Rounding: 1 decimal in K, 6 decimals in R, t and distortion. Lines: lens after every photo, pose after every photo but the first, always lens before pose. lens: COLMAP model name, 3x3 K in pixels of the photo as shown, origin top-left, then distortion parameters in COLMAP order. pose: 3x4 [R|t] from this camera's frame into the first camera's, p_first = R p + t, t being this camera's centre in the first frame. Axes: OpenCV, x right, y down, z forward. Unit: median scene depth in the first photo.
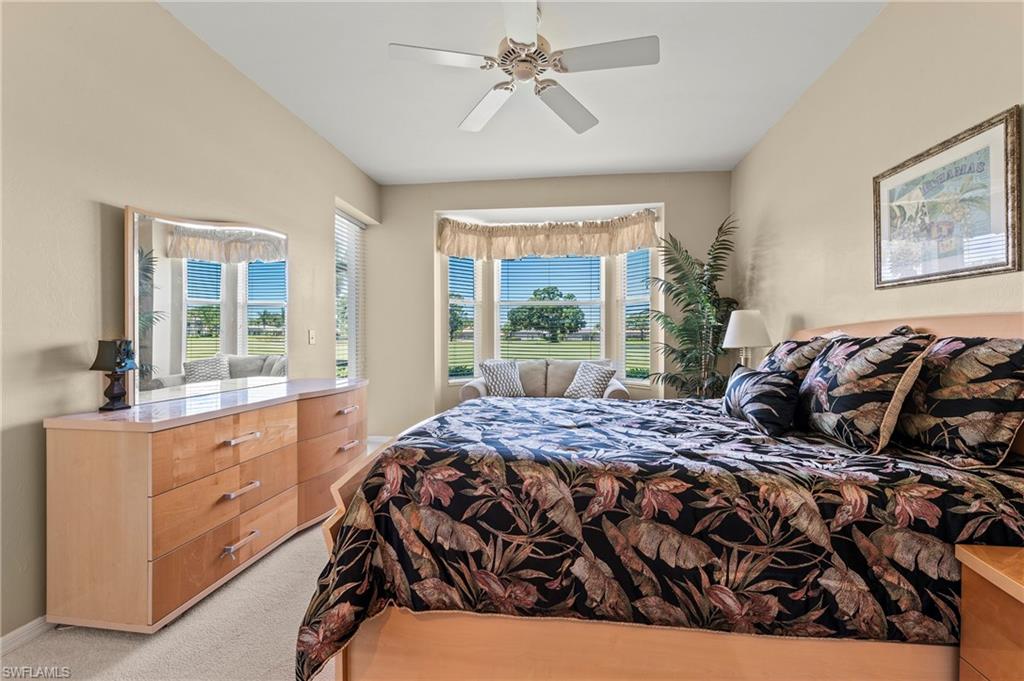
lens RADIAL K [[424.0, 0, 518.9], [0, 424.0, 339.9], [0, 0, 1]] dist [-0.006756, -0.000616]
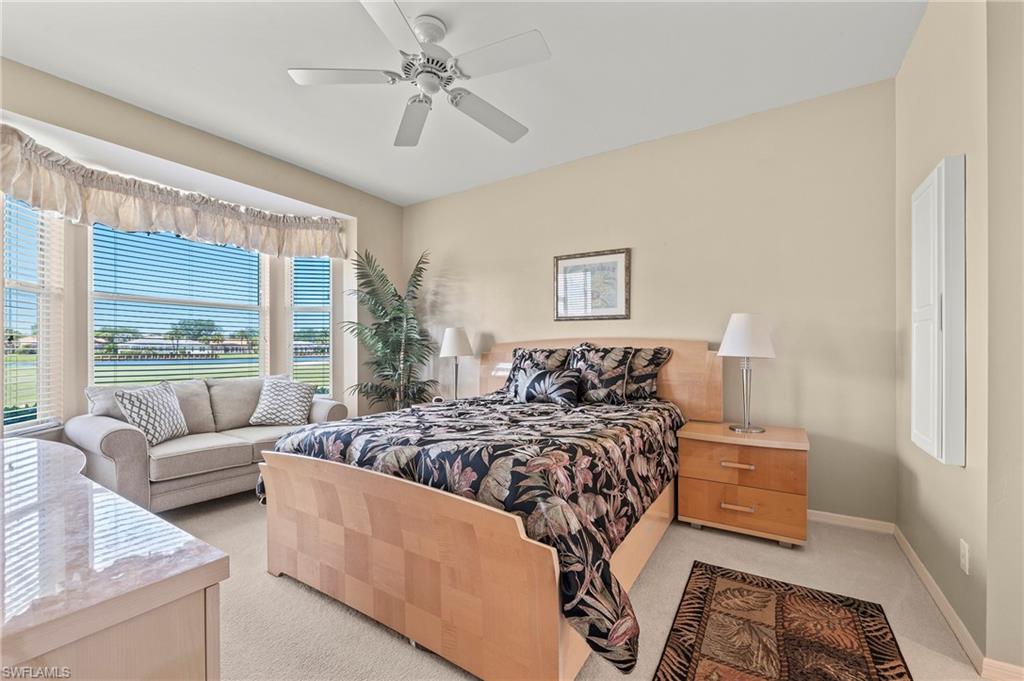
lens RADIAL K [[424.0, 0, 532.2], [0, 424.0, 342.0], [0, 0, 1]] dist [-0.006756, -0.000616]
pose [[0.397619, 0.010944, 0.917485, -0.498855], [0.009690, 0.999823, -0.016126, -0.002732], [-0.917500, 0.015302, 0.397442, 0.241834]]
